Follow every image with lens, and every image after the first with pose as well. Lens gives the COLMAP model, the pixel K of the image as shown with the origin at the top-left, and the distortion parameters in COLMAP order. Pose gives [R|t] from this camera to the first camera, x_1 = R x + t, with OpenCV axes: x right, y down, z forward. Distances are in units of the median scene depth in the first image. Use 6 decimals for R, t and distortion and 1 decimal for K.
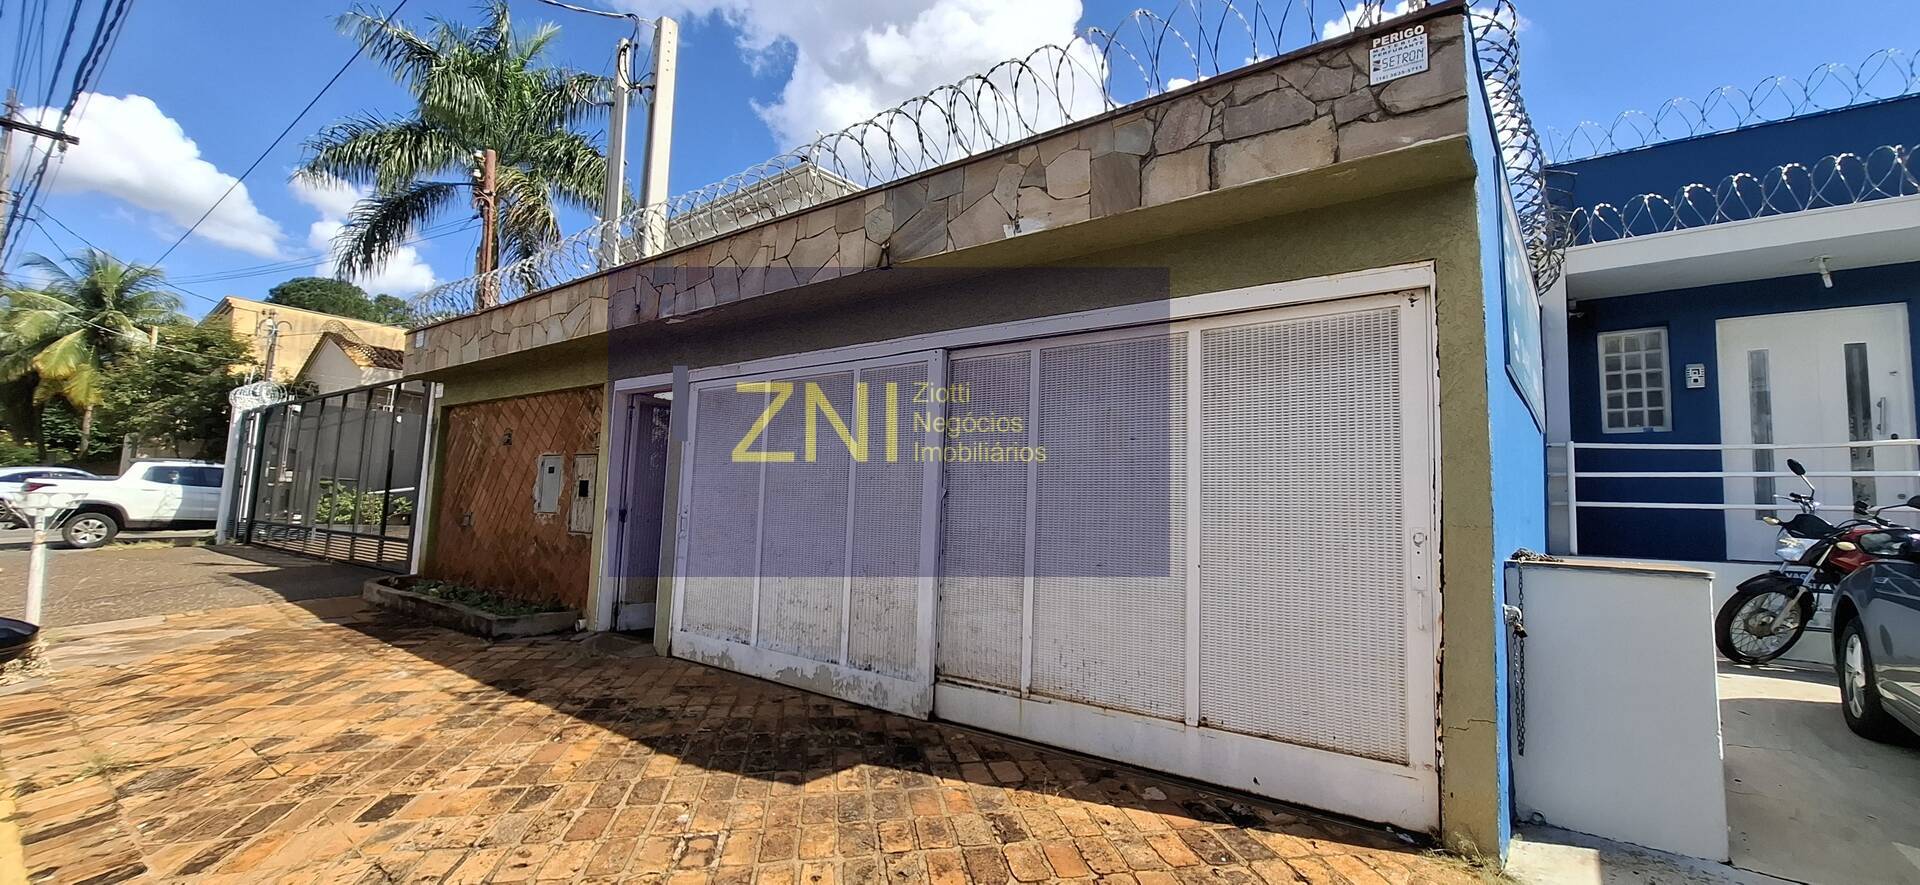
lens RADIAL K [[750.5, 0, 954.5], [0, 750.5, 444.3], [0, 0, 1]] dist [-0.002900, -0.000425]
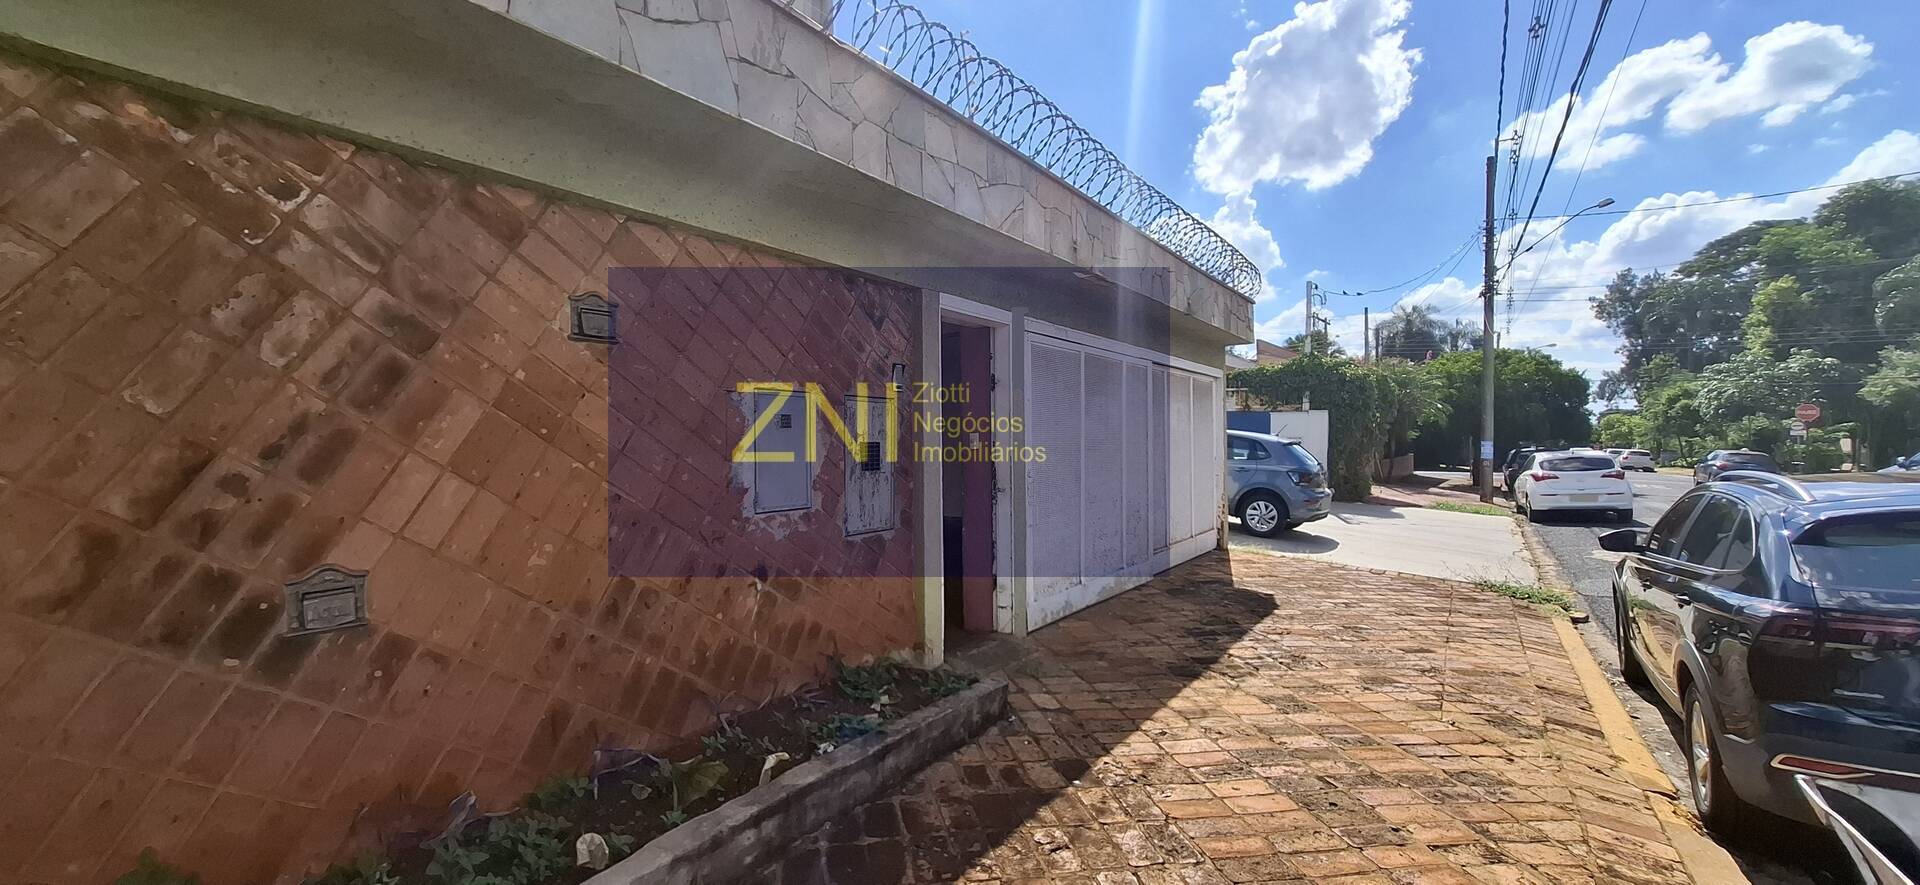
lens RADIAL K [[750.5, 0, 955.4], [0, 750.5, 440.7], [0, 0, 1]] dist [-0.002900, -0.000425]
pose [[-0.039680, -0.035580, 0.998579, -1.681234], [-0.091424, 0.995303, 0.031831, 0.036079], [-0.995021, -0.090031, -0.042746, 1.508608]]
